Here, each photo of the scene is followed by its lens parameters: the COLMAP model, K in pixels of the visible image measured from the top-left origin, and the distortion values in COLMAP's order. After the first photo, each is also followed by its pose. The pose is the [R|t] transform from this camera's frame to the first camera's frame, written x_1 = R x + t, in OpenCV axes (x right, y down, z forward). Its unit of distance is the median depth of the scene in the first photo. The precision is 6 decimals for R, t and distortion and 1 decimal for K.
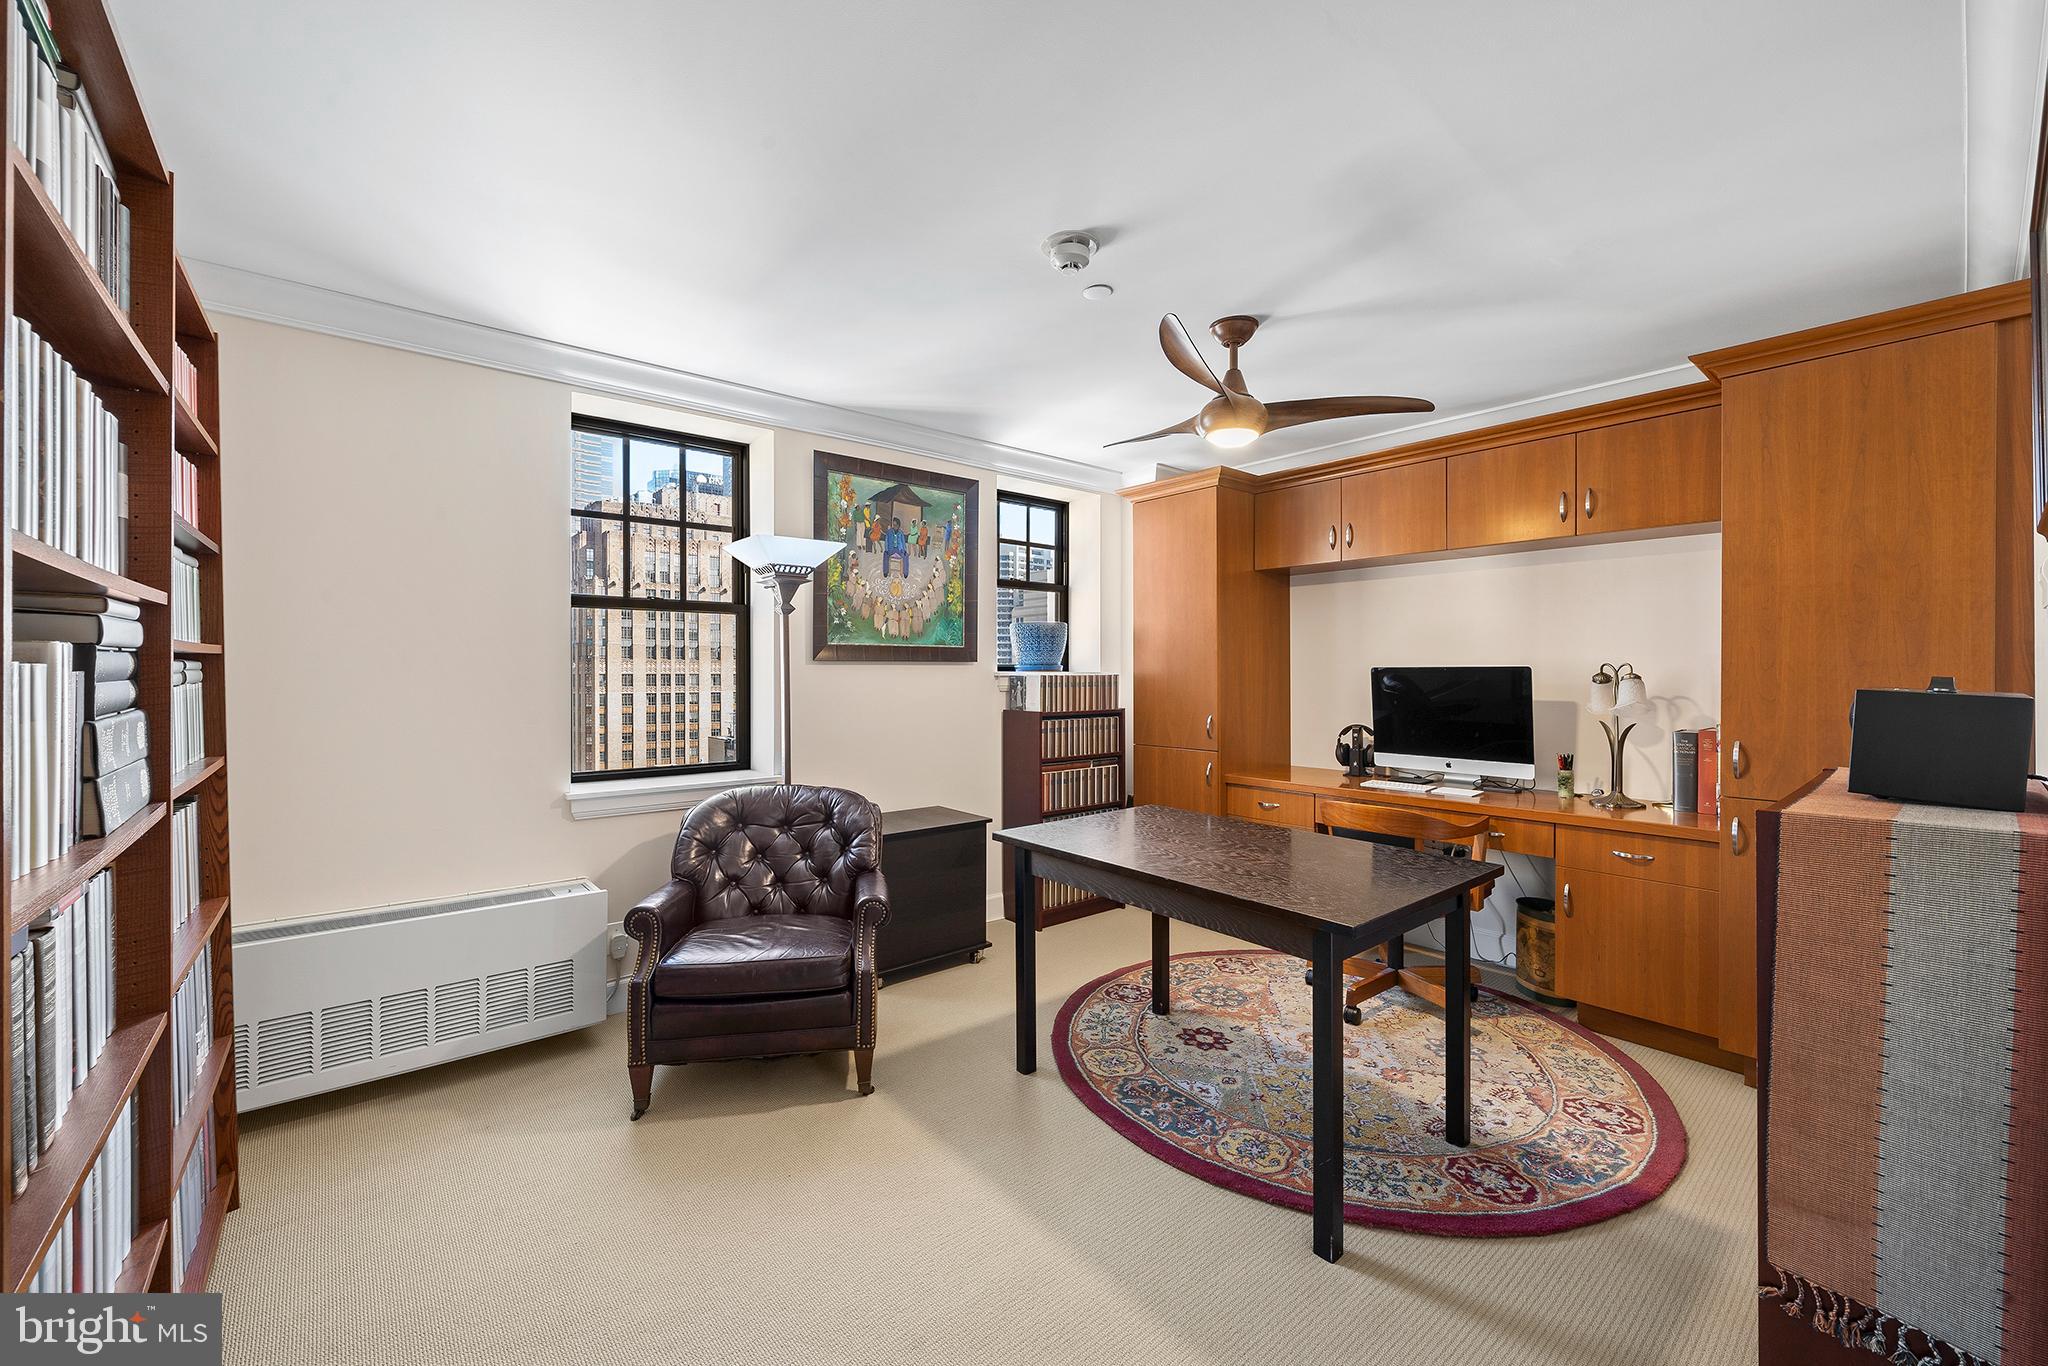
lens RADIAL K [[806.8, 0, 1031.6], [0, 806.8, 653.7], [0, 0, 1]] dist [-0.000547, -0.000263]
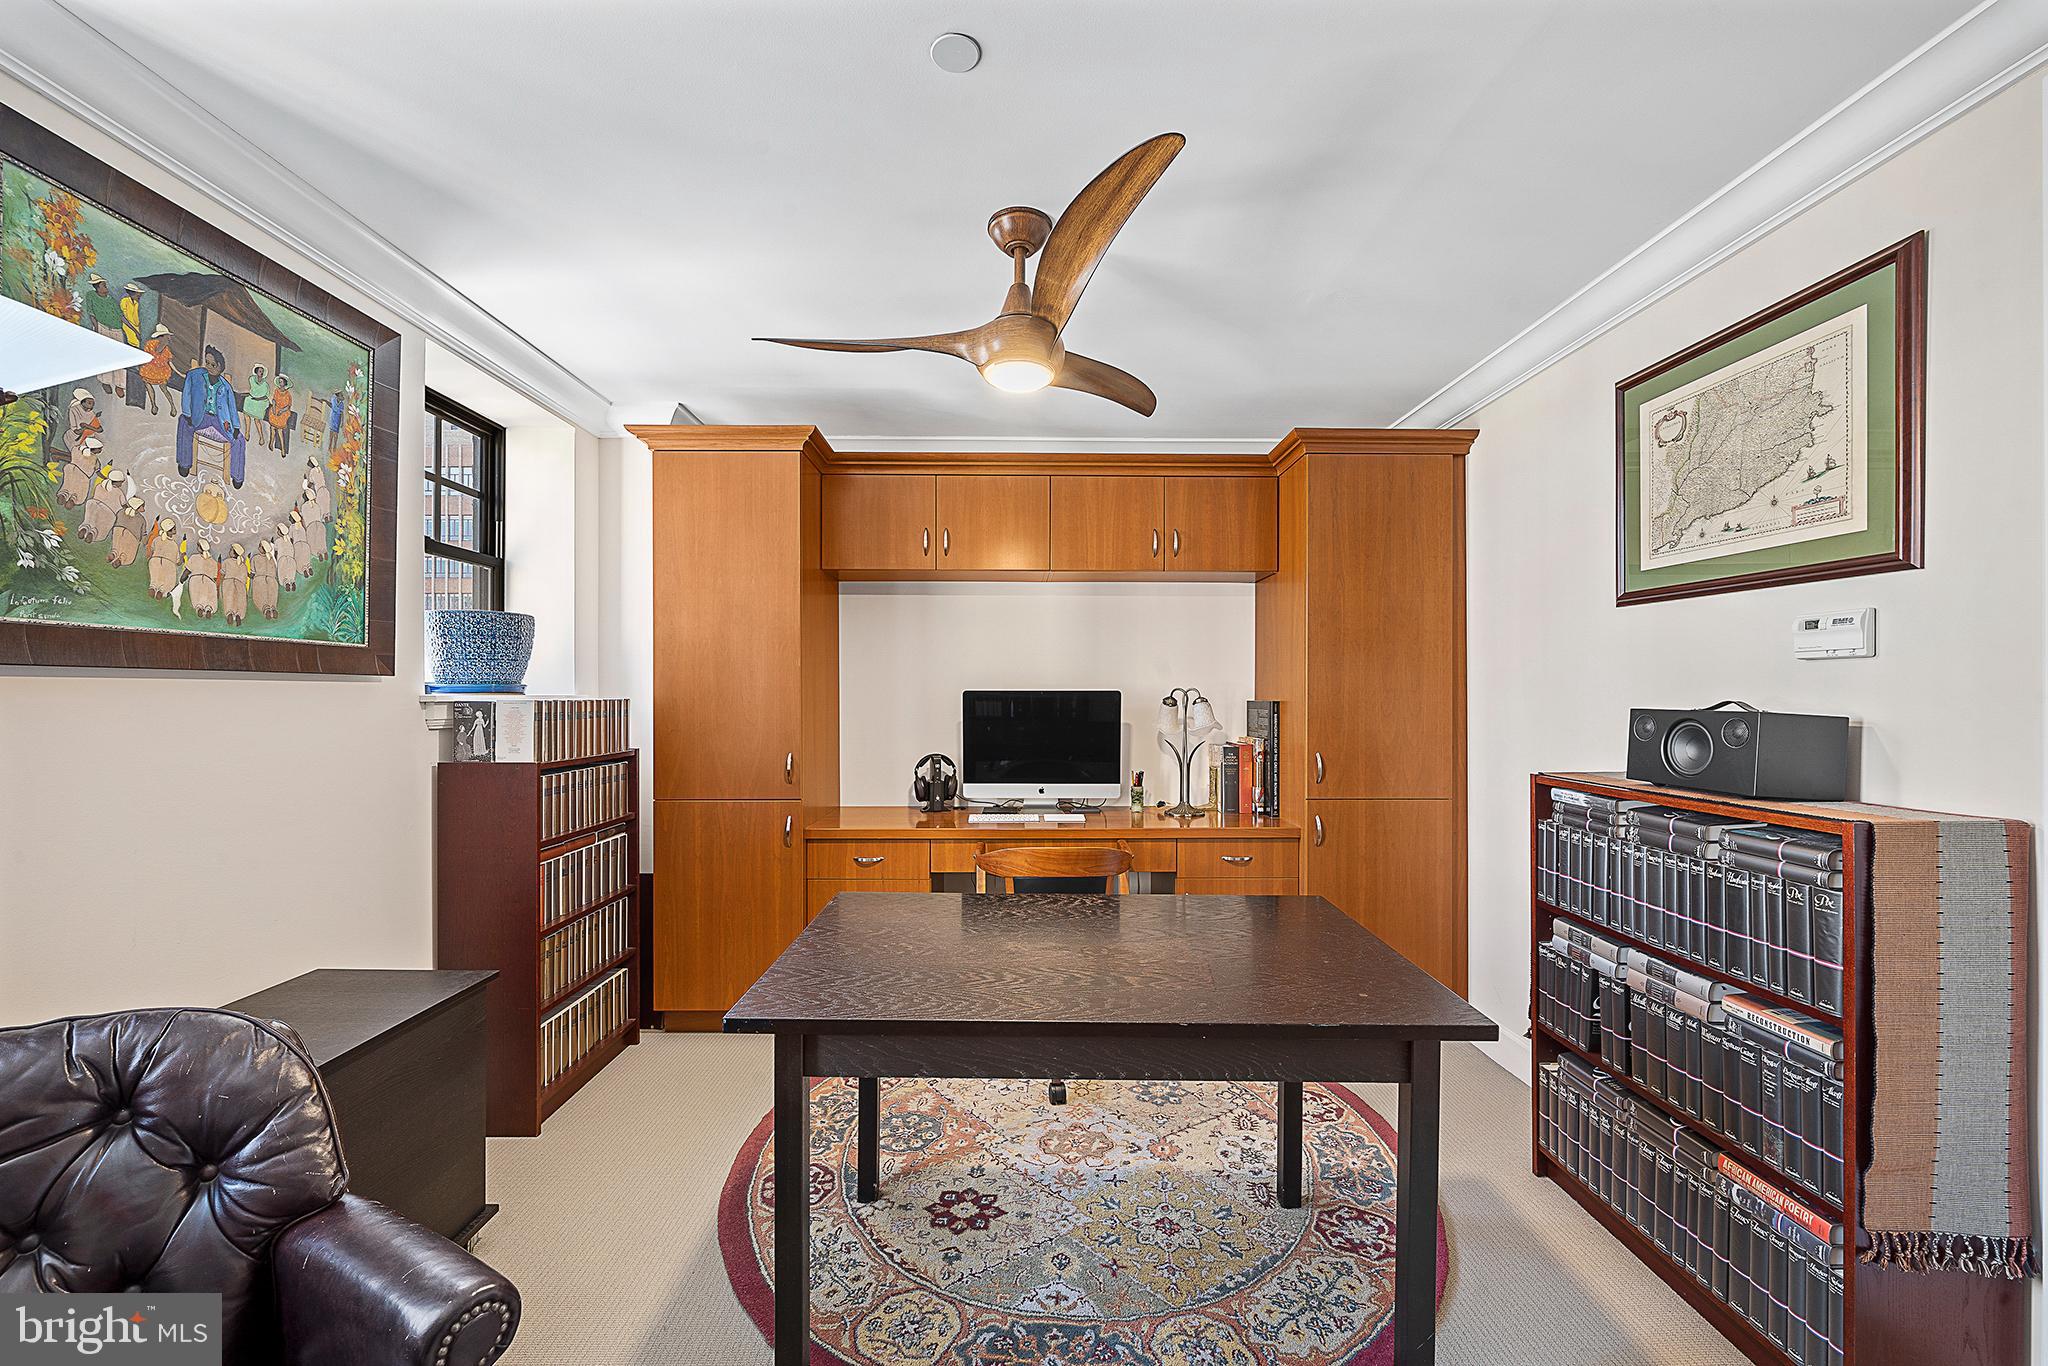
lens RADIAL K [[779.8, 0, 1023.3], [0, 779.8, 684.4], [0, 0, 1]] dist [-0.003244, 0.000150]
pose [[0.643554, 0.011824, 0.765309, -0.205755], [-0.019244, 0.999815, 0.000735, 0.008104], [-0.765159, -0.015200, 0.643662, 0.379302]]
